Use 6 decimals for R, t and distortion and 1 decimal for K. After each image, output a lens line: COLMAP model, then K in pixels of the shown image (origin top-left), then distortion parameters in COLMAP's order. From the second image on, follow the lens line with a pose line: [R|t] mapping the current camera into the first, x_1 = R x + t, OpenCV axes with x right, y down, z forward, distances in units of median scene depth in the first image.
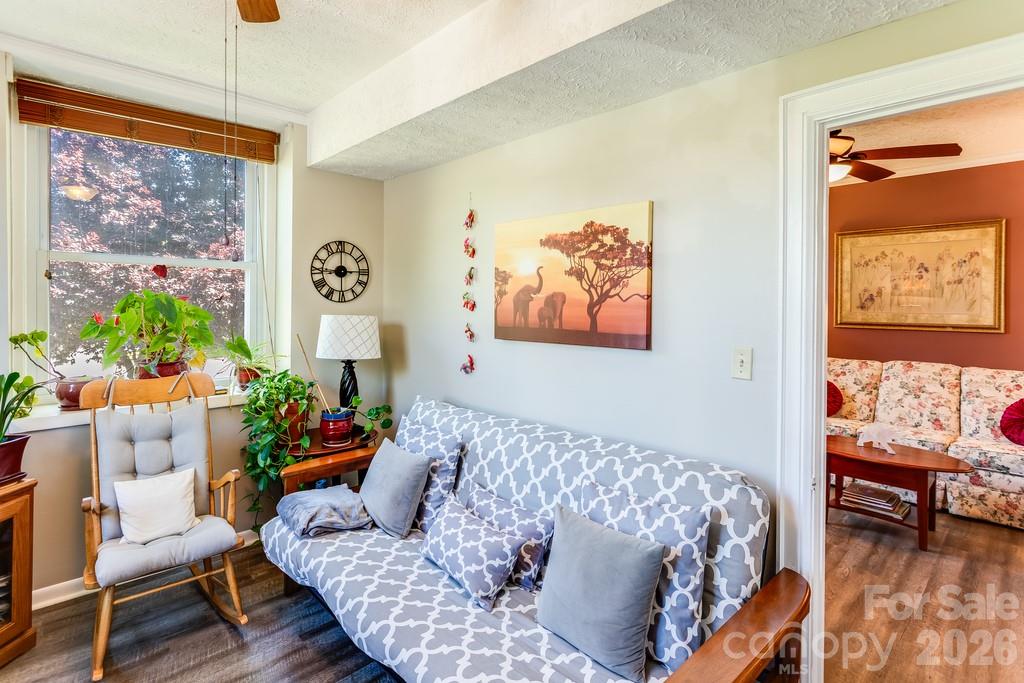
lens RADIAL K [[528.6, 0, 487.7], [0, 528.6, 309.2], [0, 0, 1]] dist [0.005127, 0.002040]
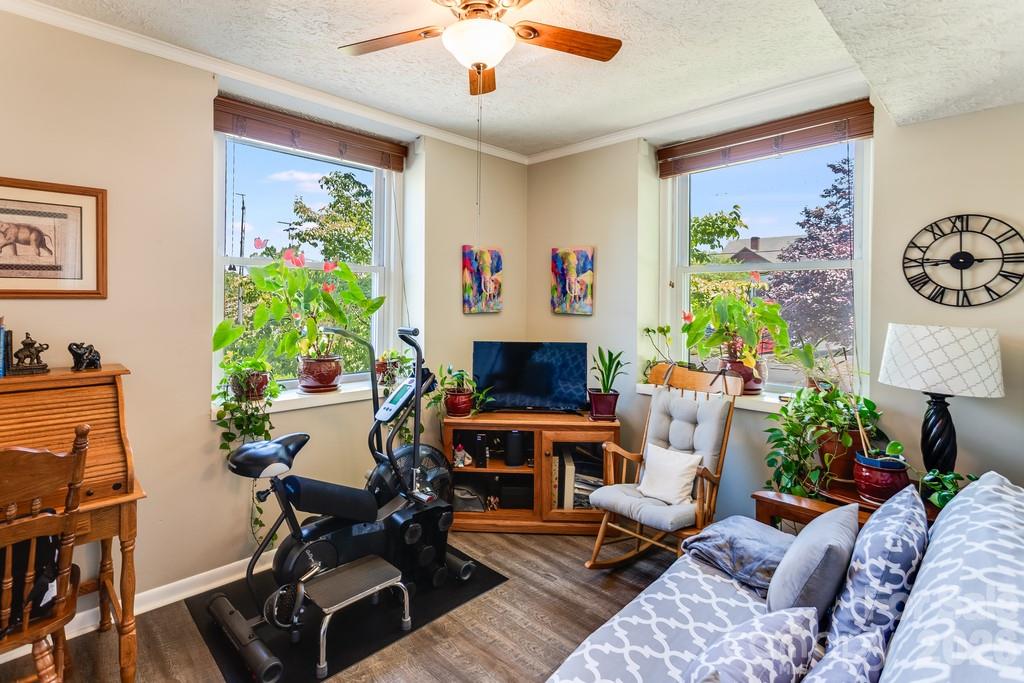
lens RADIAL K [[499.4, 0, 501.1], [0, 499.4, 303.7], [0, 0, 1]] dist [0.003815, 0.001554]
pose [[0.017369, -0.001740, -0.999848, 0.353028], [-0.022729, 0.999739, -0.002135, -0.002502], [0.999591, 0.022763, 0.017325, 0.419886]]
